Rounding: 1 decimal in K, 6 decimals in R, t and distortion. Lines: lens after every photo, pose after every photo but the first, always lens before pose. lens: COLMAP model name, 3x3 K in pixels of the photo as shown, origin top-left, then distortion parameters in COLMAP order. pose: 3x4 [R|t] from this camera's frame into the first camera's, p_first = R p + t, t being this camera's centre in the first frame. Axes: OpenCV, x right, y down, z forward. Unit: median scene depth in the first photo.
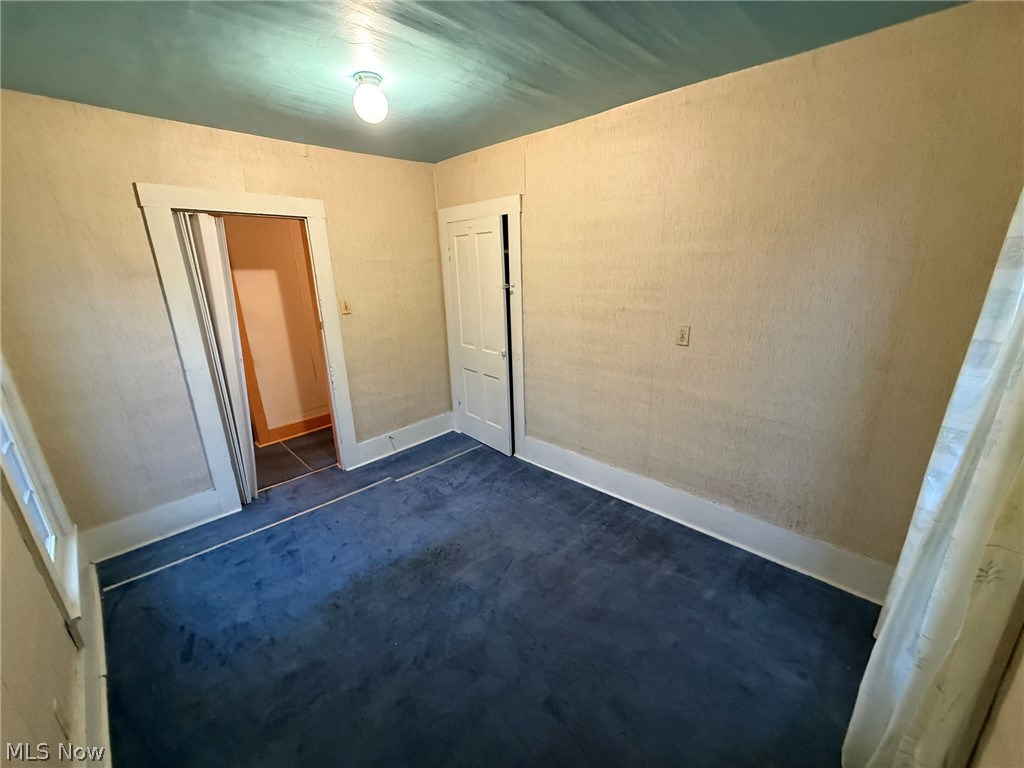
lens RADIAL K [[407.5, 0, 509.8], [0, 407.5, 384.8], [0, 0, 1]] dist [-0.000788, -0.000318]
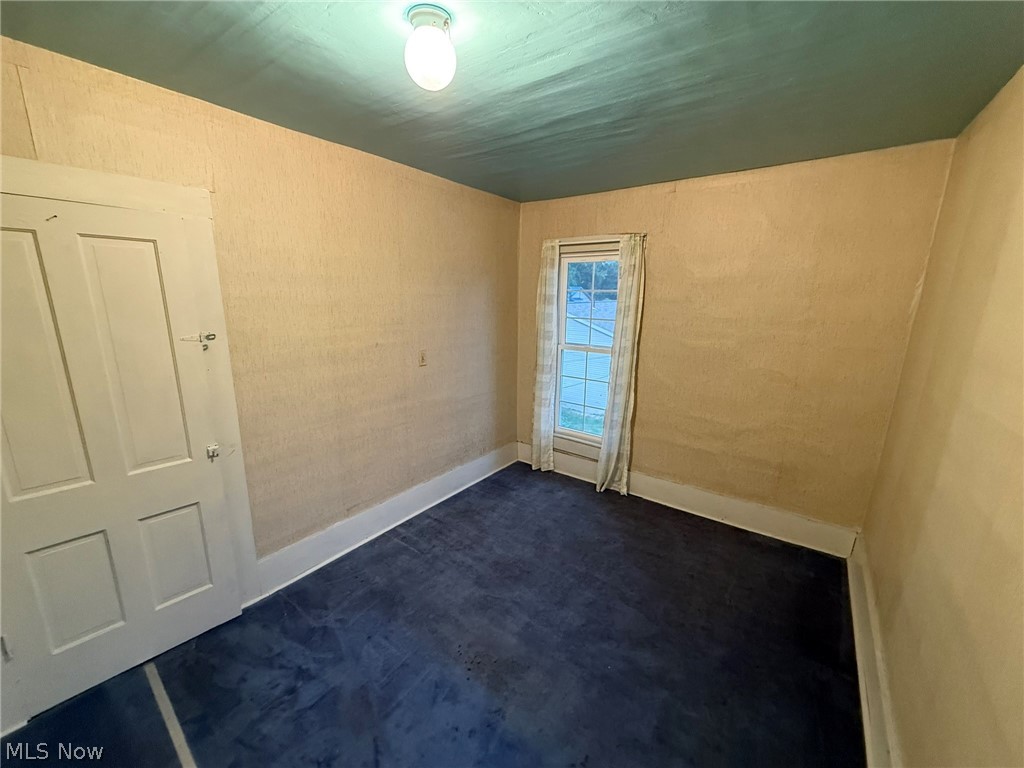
lens RADIAL K [[407.5, 0, 509.6], [0, 407.5, 385.4], [0, 0, 1]] dist [-0.000788, -0.000318]
pose [[-0.125802, -0.194346, 0.972833, -0.801665], [0.271795, 0.936351, 0.222205, -0.233070], [-0.954097, 0.292365, -0.064972, 0.794792]]
